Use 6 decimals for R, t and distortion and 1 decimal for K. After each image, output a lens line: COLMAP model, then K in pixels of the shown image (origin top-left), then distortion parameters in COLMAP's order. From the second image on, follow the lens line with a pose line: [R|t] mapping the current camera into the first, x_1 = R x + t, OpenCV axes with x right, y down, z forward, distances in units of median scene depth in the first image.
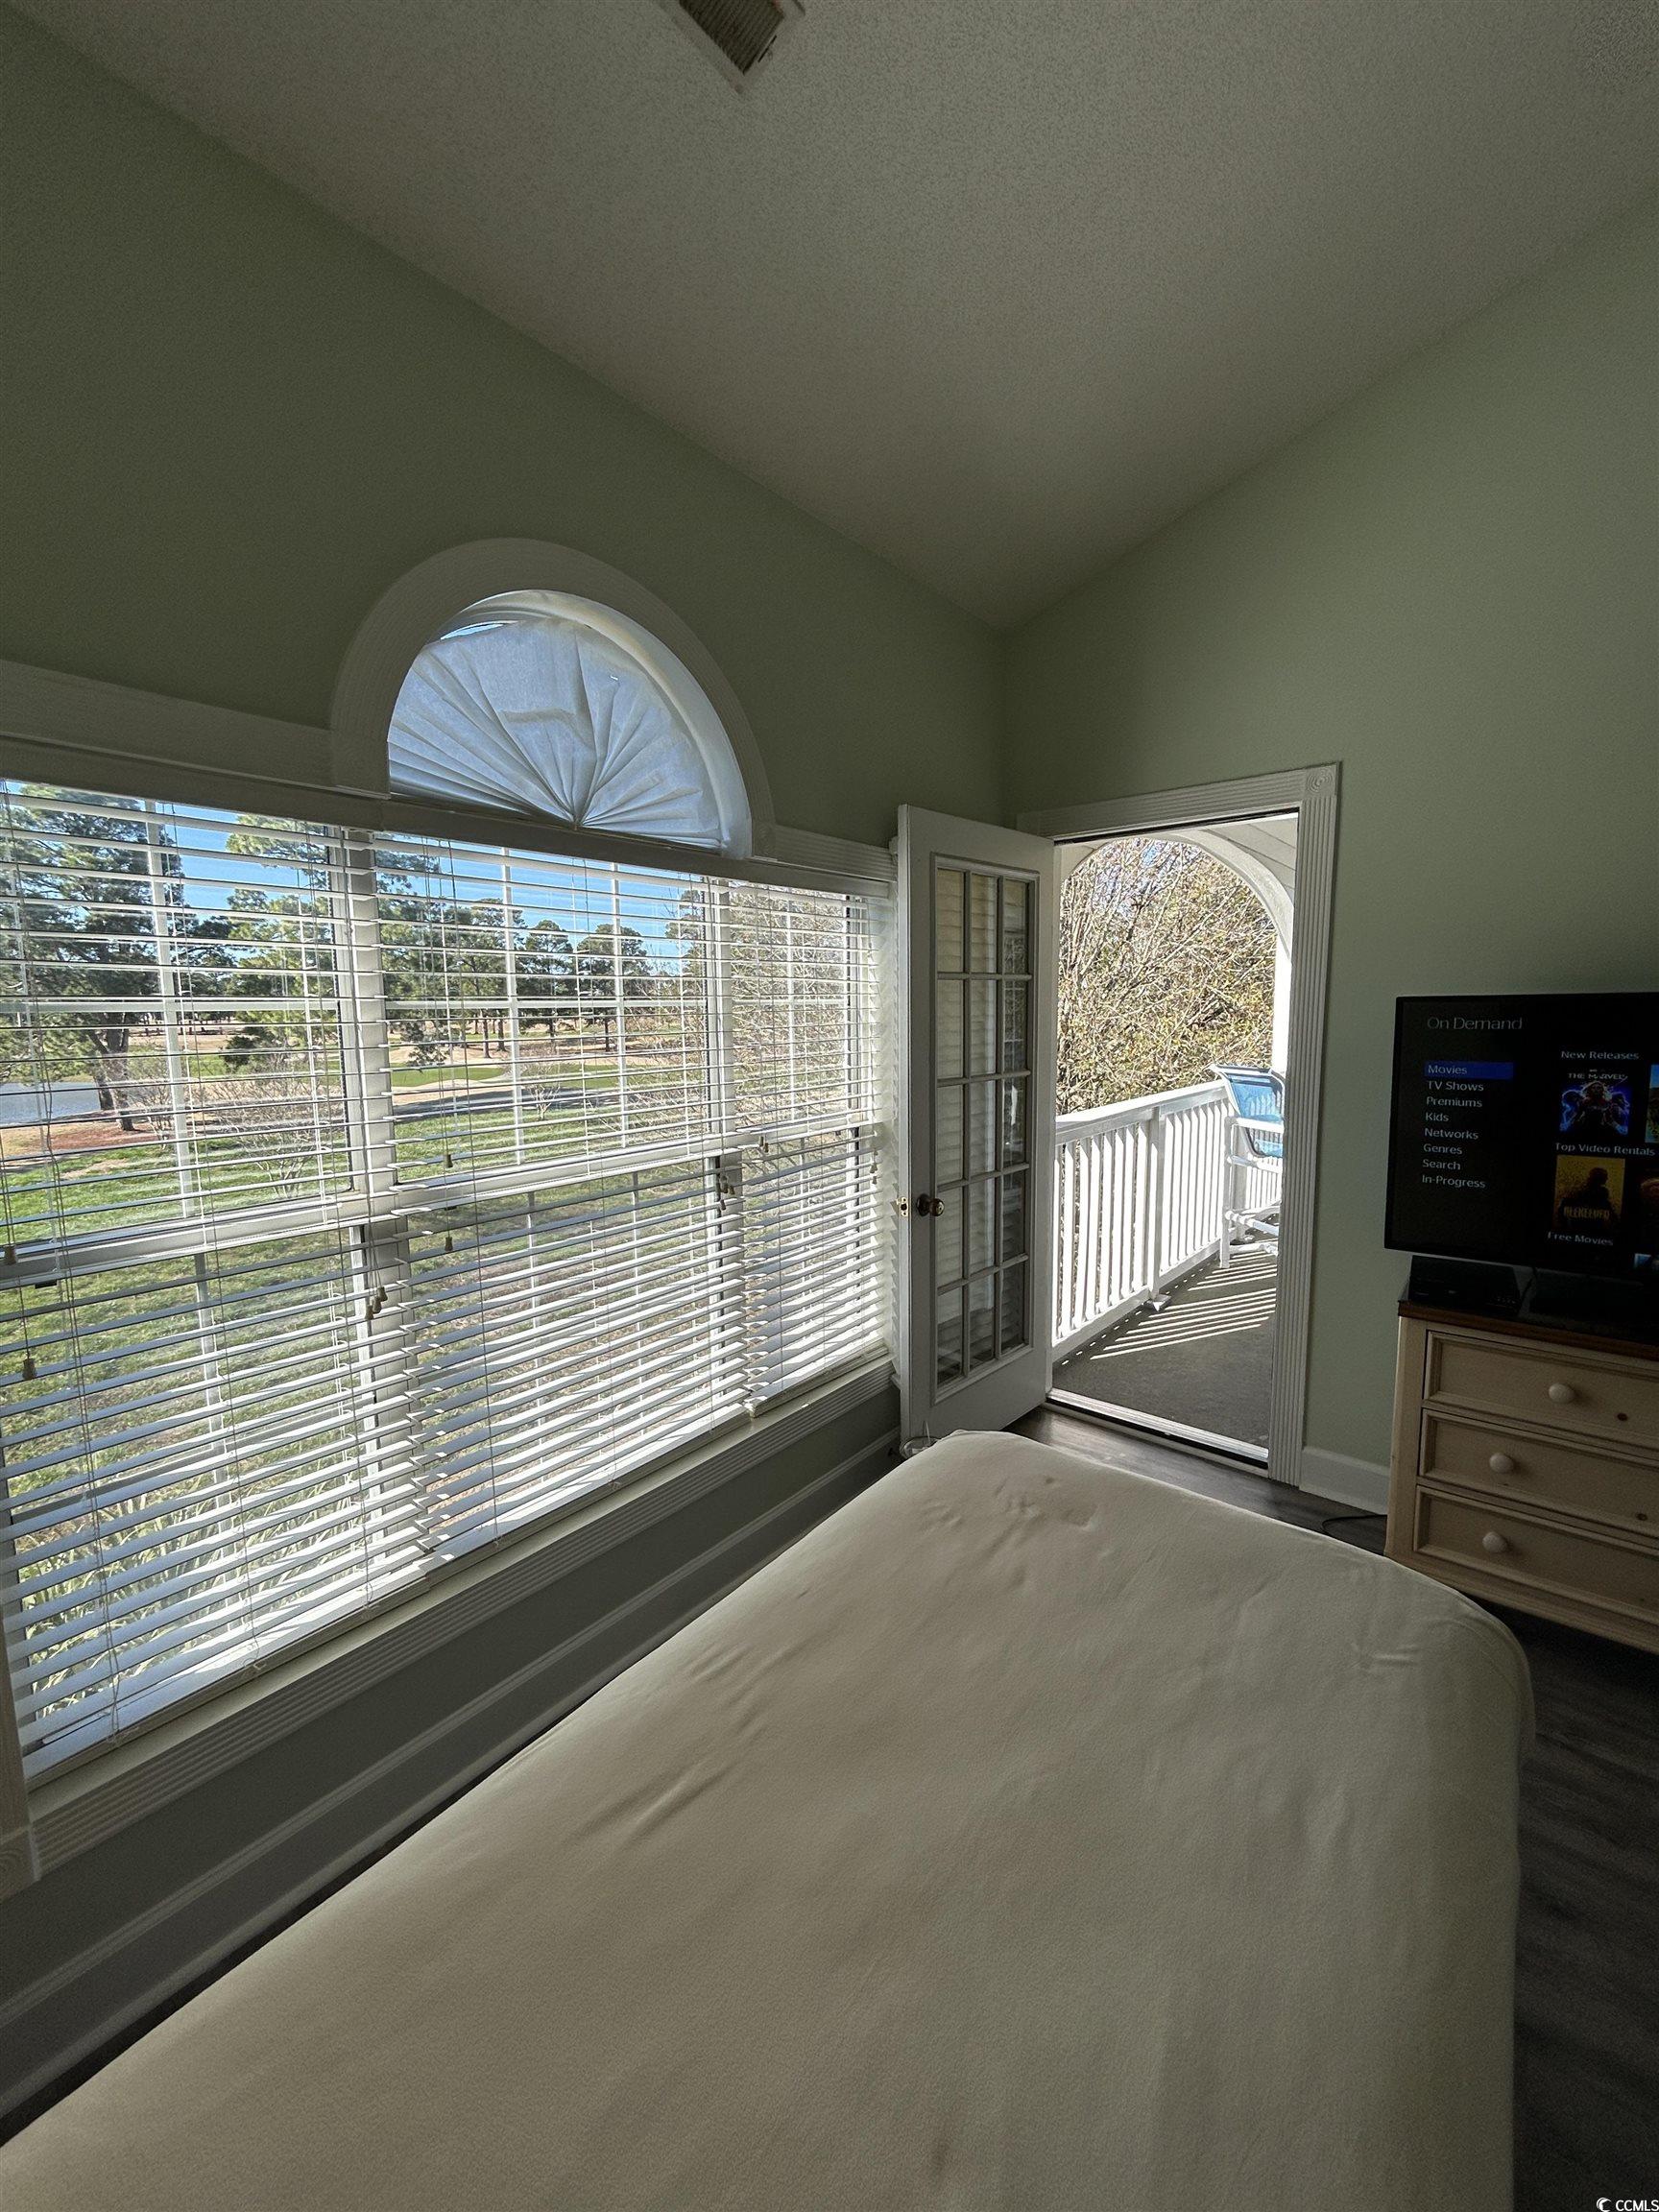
lens RADIAL K [[880.3, 0, 808.5], [0, 880.3, 1104.6], [0, 0, 1]] dist [0.000346, -0.000329]
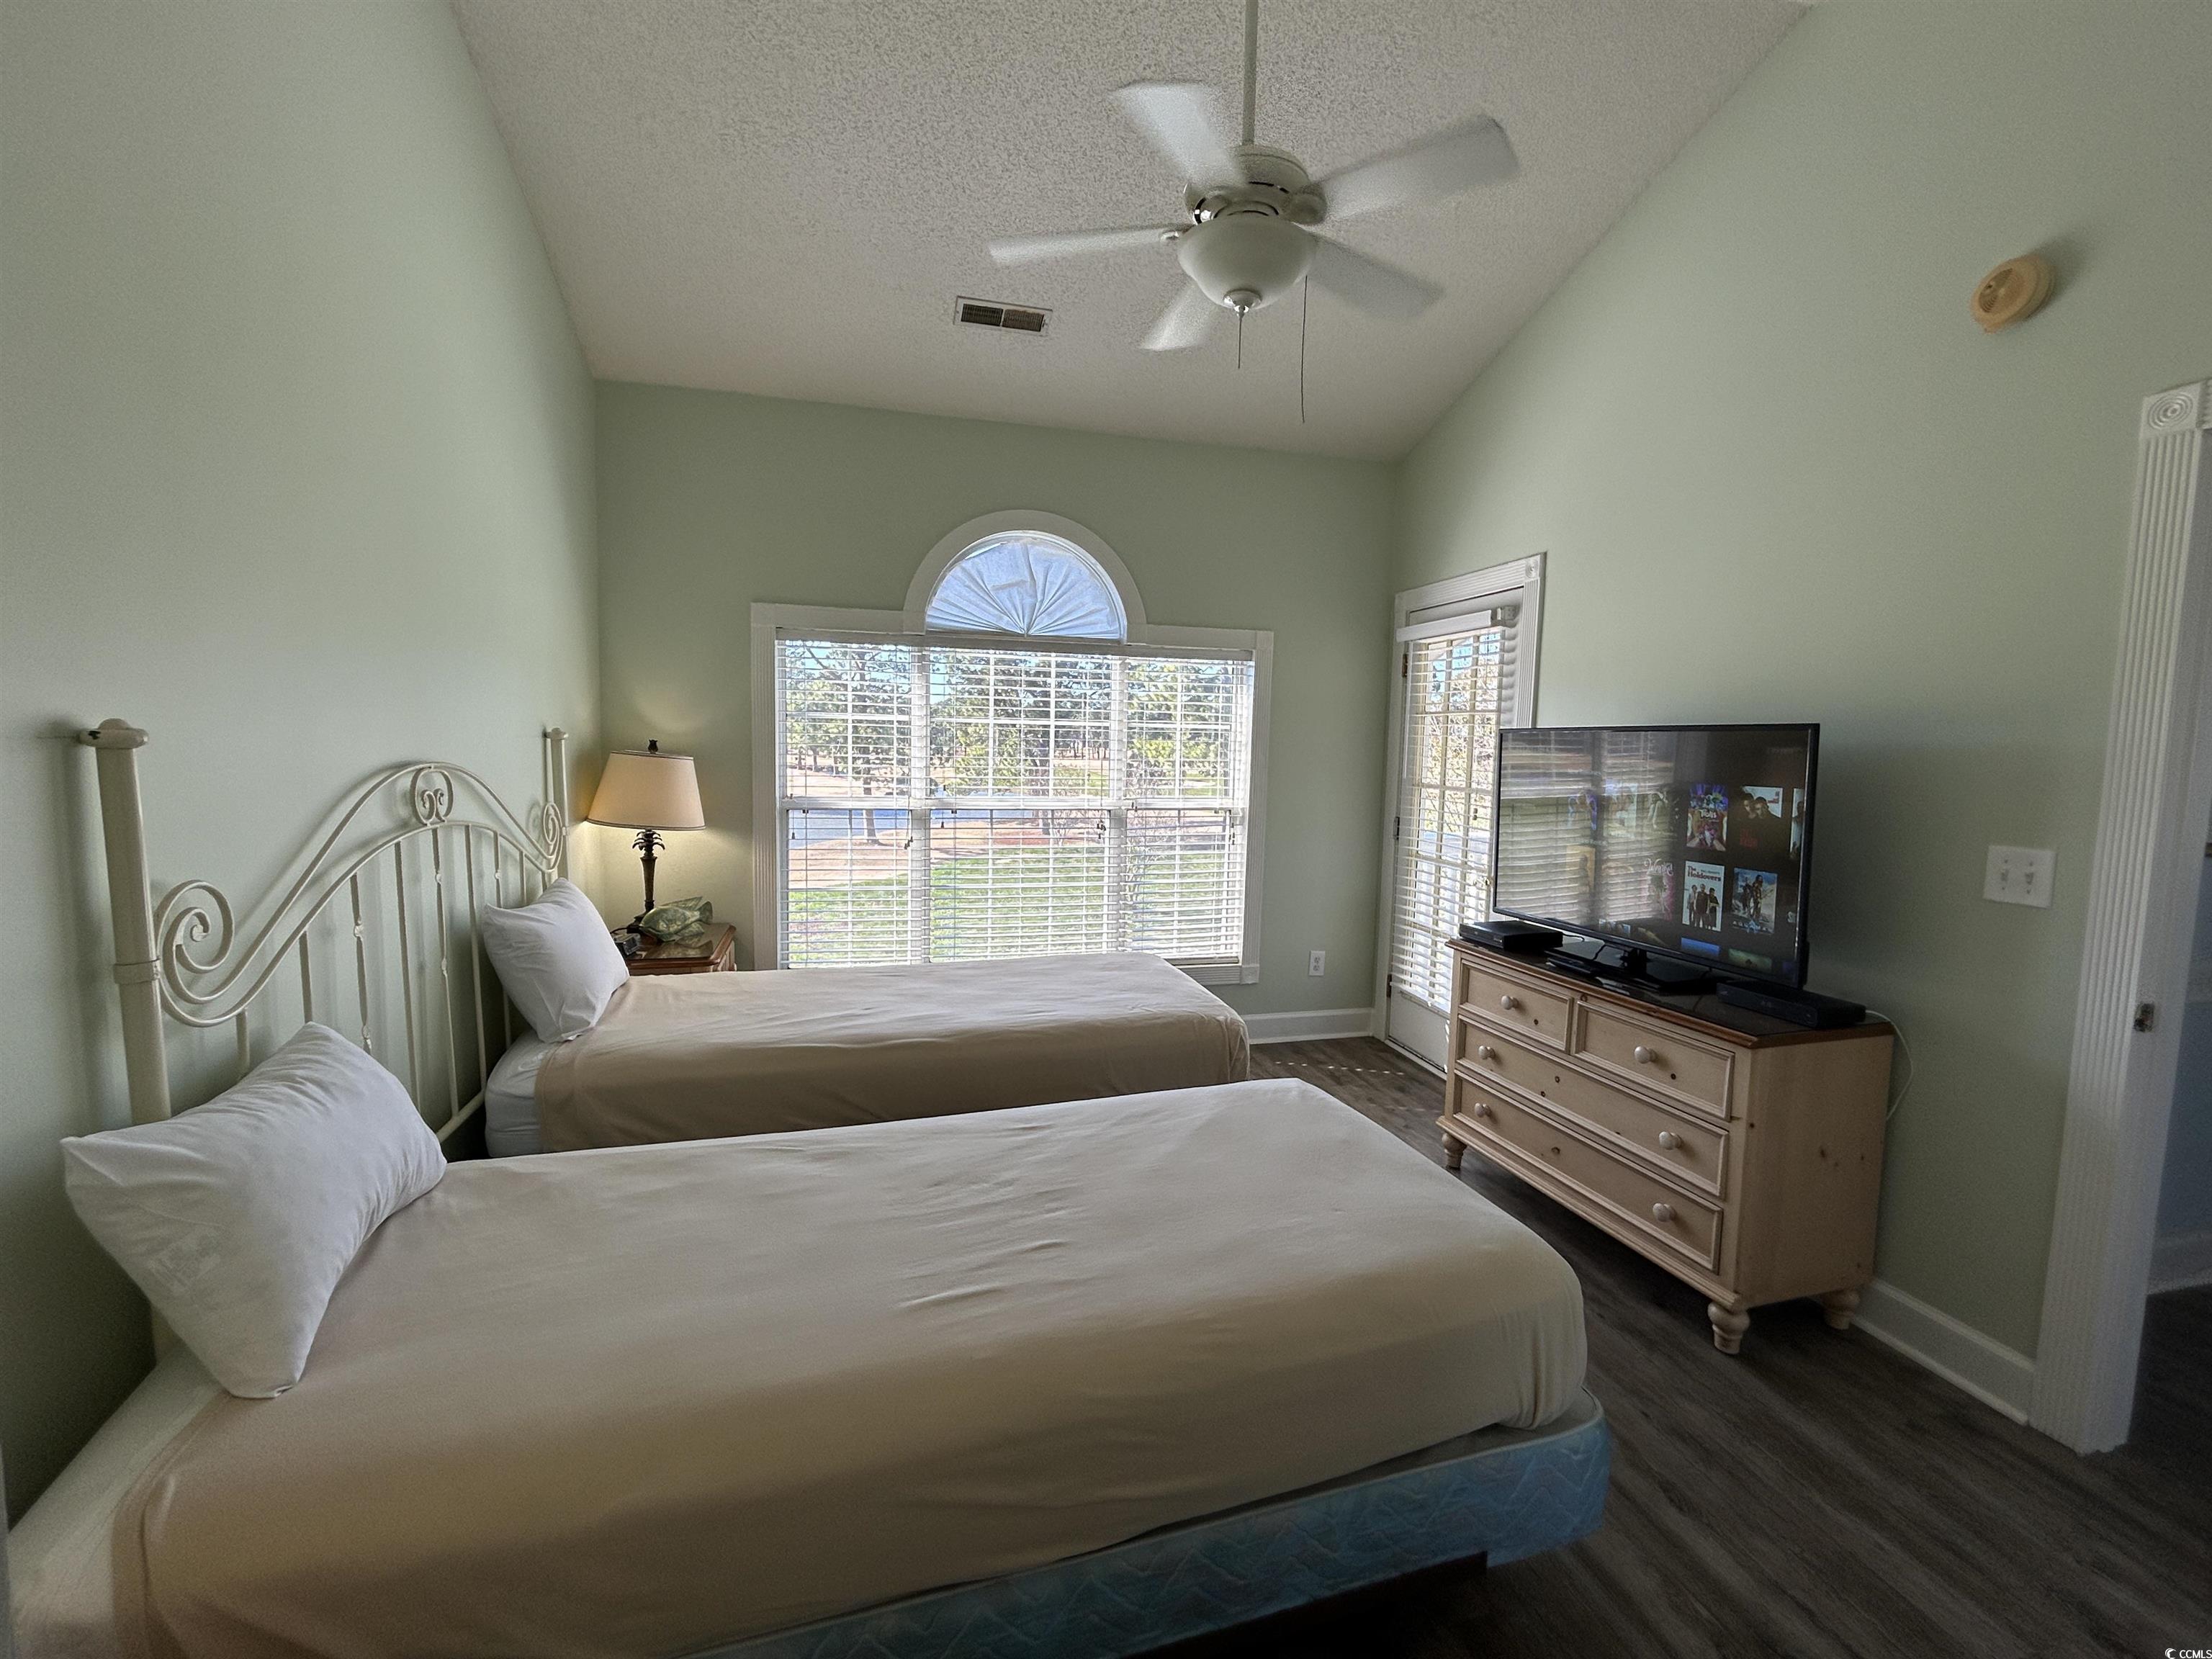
lens RADIAL K [[900.1, 0, 1106.8], [0, 900.1, 822.4], [0, 0, 1]] dist [0.001351, 0.000539]
pose [[0.818755, 0.082116, -0.568241, 1.127886], [-0.094233, 0.995517, 0.008086, 0.084200], [0.566358, 0.046926, 0.822822, -0.600510]]
